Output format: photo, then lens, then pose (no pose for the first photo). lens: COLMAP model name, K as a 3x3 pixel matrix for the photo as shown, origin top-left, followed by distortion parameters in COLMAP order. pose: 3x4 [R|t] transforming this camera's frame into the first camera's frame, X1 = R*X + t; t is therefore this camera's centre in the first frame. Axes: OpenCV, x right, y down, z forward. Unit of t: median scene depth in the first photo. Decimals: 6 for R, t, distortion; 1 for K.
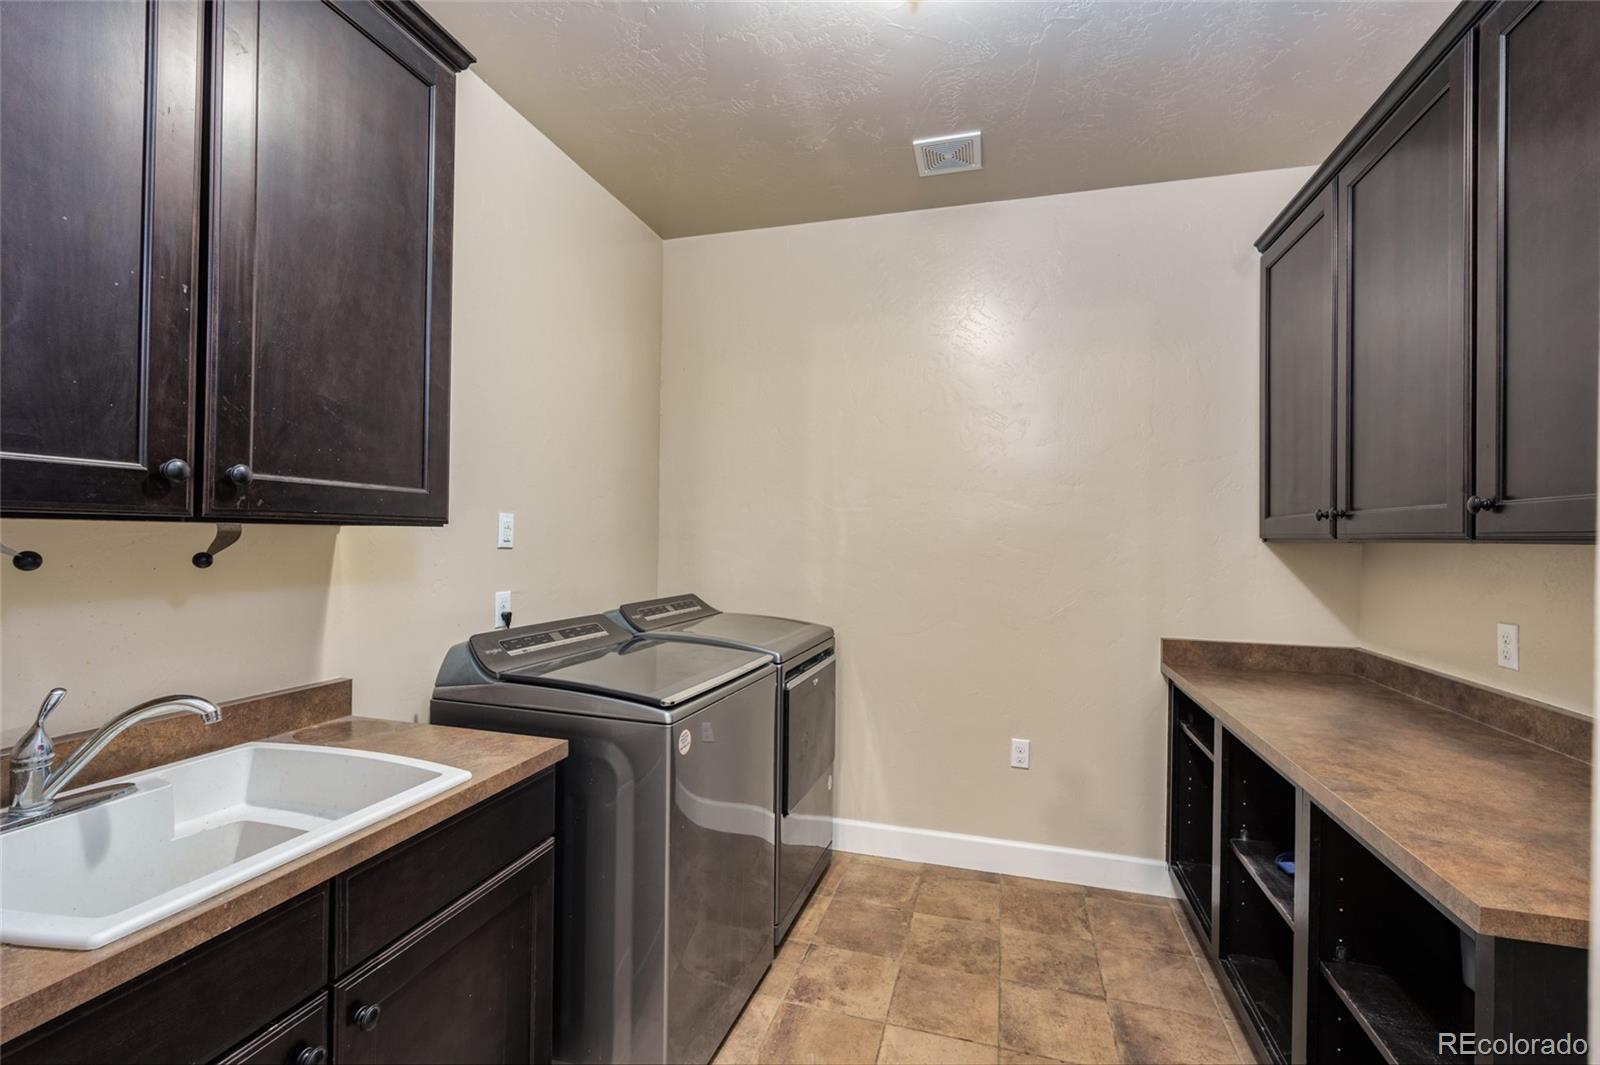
lens RADIAL K [[702.2, 0, 800.0], [0, 702.2, 532.5], [0, 0, 1]] dist [-0.000165, -0.000038]
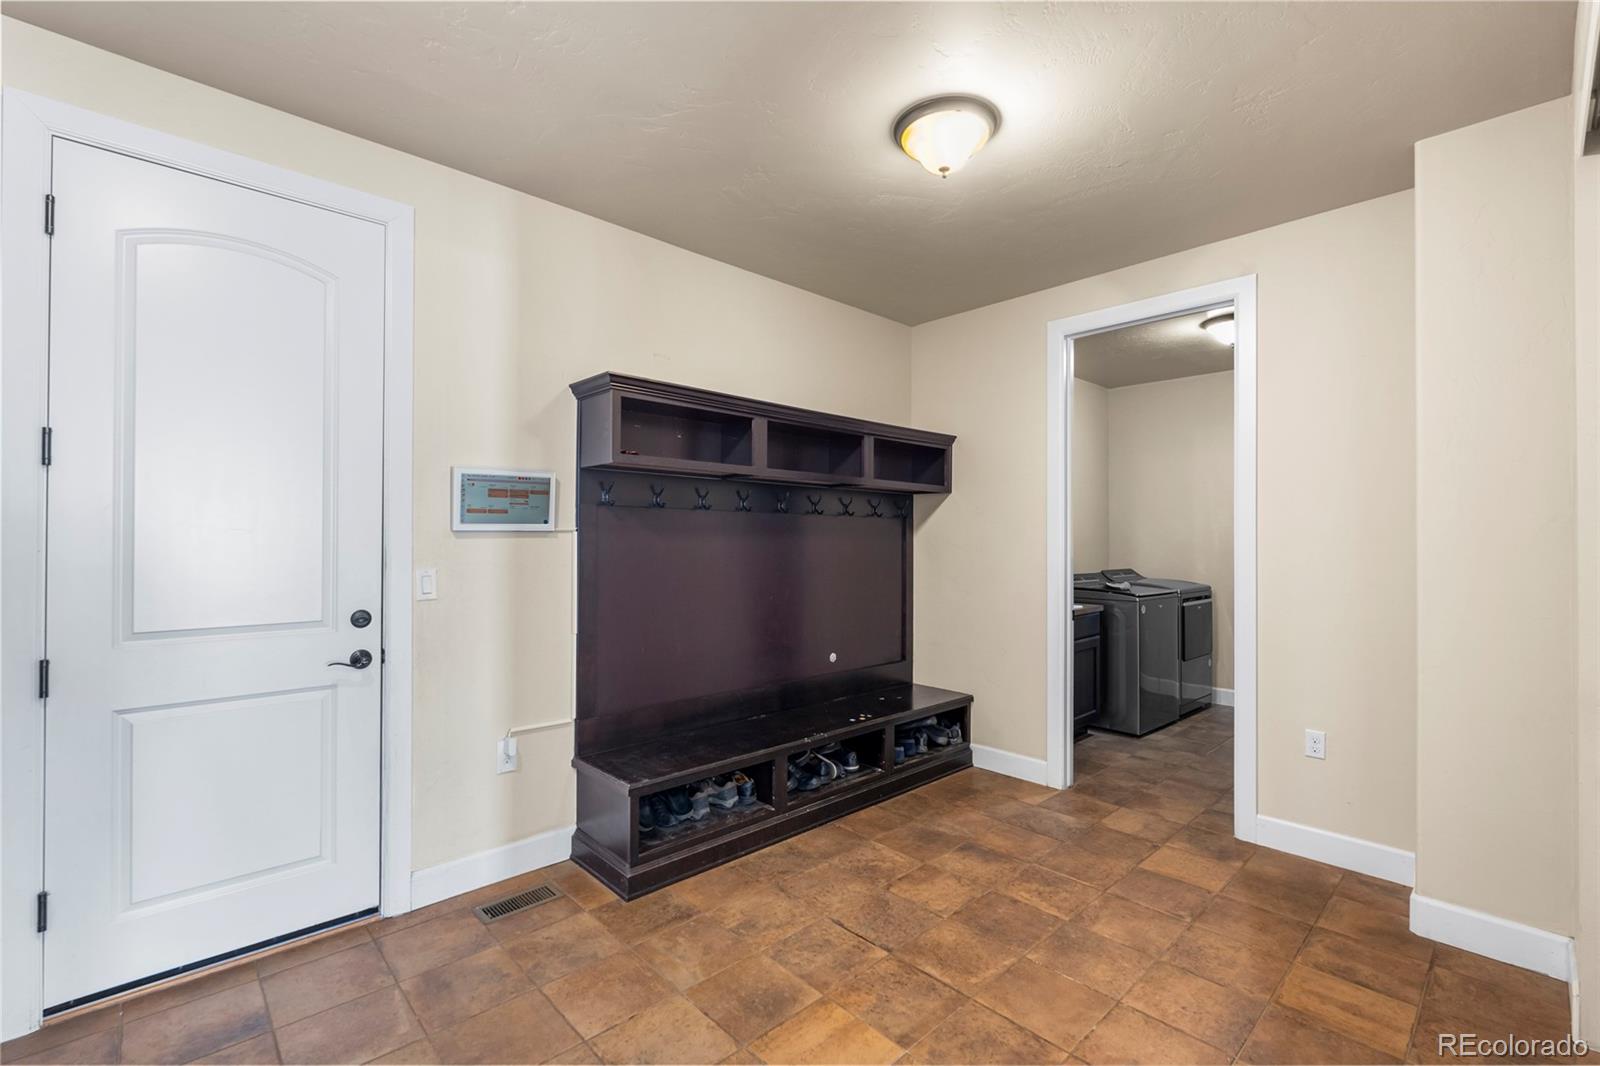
lens RADIAL K [[702.2, 0, 800.0], [0, 702.2, 533.0], [0, 0, 1]] dist [-0.000165, -0.000038]
pose [[0.861793, -0.019650, -0.506880, 0.064947], [0.017482, 0.999806, -0.009038, -0.016885], [0.506959, -0.001072, 0.861969, -1.510444]]
